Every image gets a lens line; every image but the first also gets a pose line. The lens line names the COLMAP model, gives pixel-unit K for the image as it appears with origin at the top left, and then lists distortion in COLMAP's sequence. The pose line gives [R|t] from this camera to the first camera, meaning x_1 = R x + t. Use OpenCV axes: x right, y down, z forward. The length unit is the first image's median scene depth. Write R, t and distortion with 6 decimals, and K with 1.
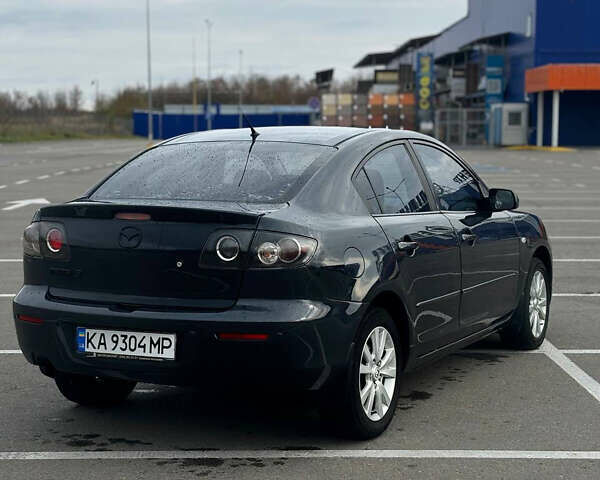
lens RADIAL K [[1180.6, 0, 300.0], [0, 1180.6, 240.0], [0, 0, 1]] dist [0.320824, -1.868799]
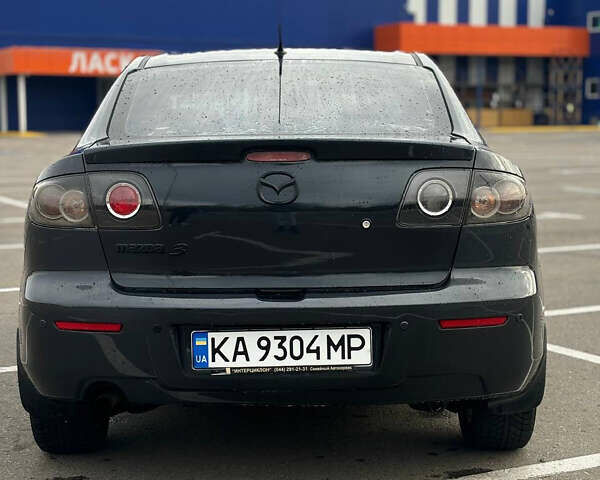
lens RADIAL K [[1180.6, 0, 300.0], [0, 1180.6, 240.0], [0, 0, 1]] dist [0.320824, -1.868799]
pose [[0.900502, -0.053801, 0.431512, -0.418842], [0.049032, 0.998551, 0.022175, 0.012582], [-0.432080, 0.001189, 0.901835, 0.404229]]
